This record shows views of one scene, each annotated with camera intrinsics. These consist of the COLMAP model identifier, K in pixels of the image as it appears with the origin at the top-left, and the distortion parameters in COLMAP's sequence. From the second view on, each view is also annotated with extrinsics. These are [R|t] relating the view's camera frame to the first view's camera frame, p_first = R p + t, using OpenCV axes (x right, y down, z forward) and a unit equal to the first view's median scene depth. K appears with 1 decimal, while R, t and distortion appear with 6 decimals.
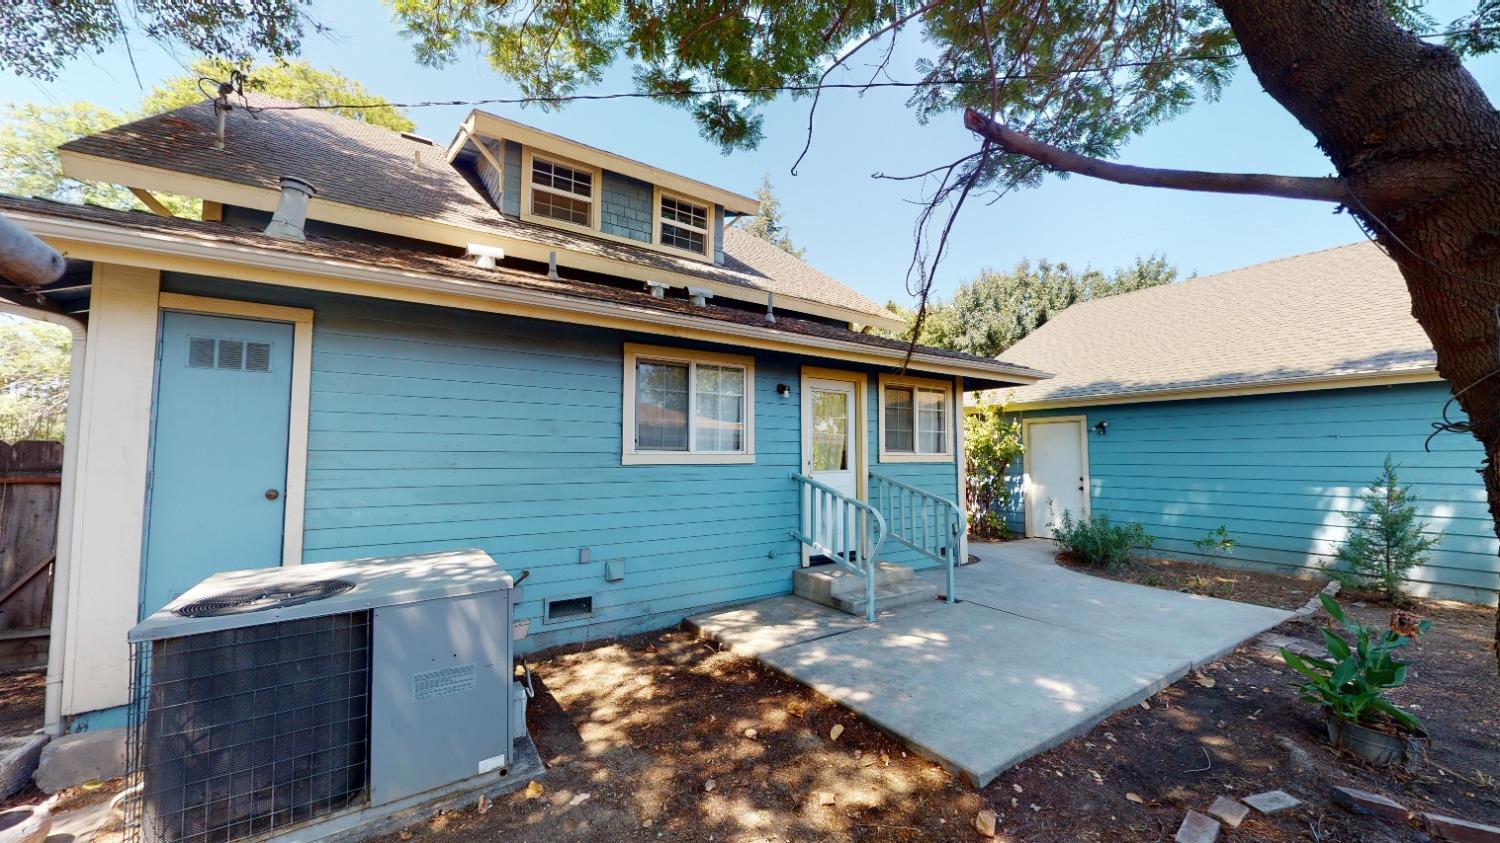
lens RADIAL K [[549.4, 0, 751.2], [0, 549.4, 426.5], [0, 0, 1]] dist [-0.001226, 0.000054]
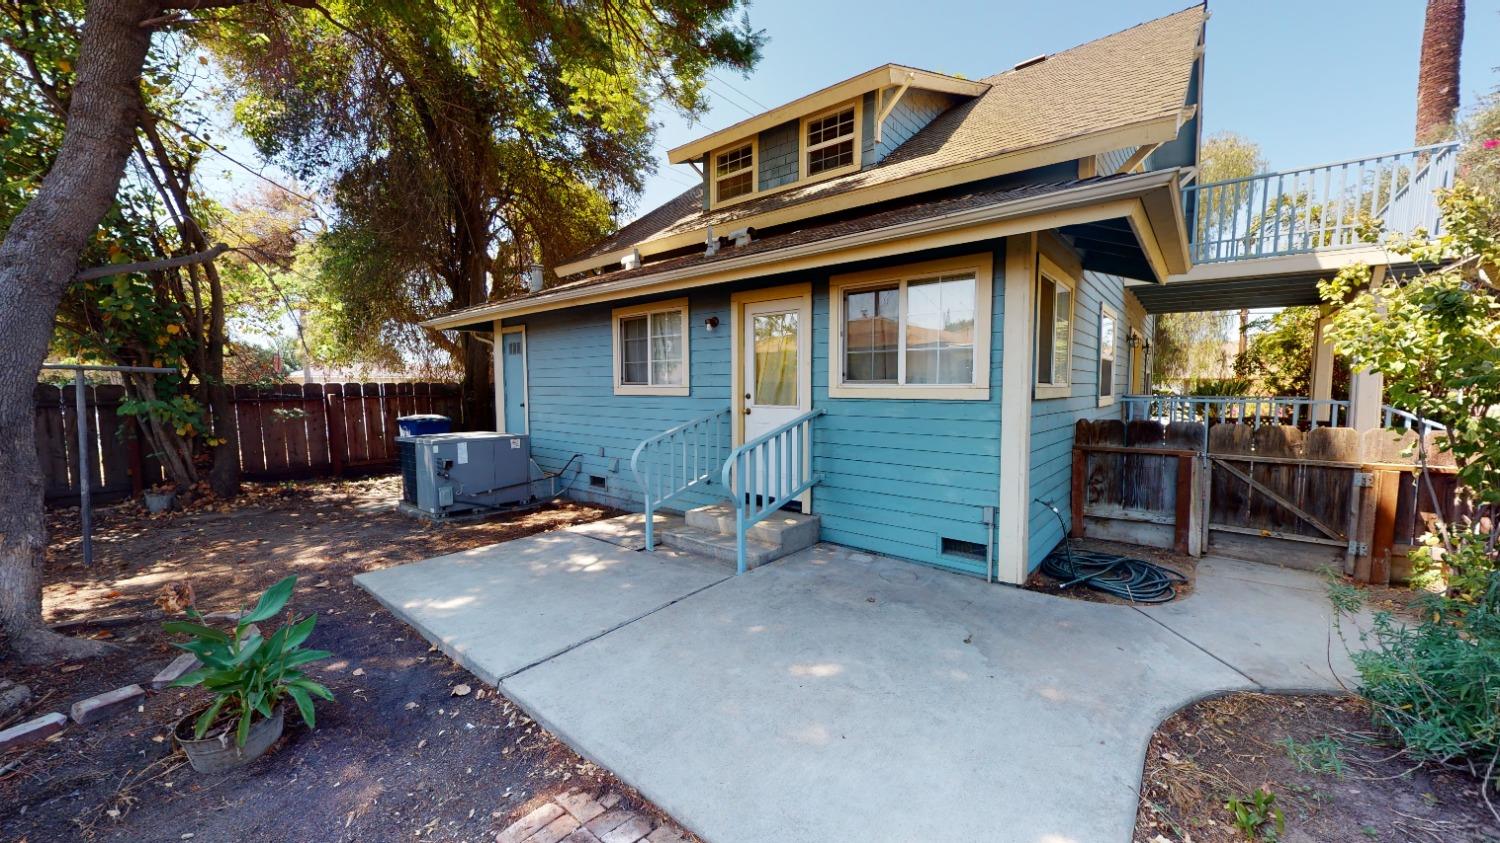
lens RADIAL K [[549.4, 0, 751.6], [0, 549.4, 424.6], [0, 0, 1]] dist [-0.001226, 0.000054]
pose [[0.285870, 0.067000, -0.955923, 1.061095], [0.060983, 0.994259, 0.087923, 0.033731], [0.956326, -0.083430, 0.280143, 0.777441]]
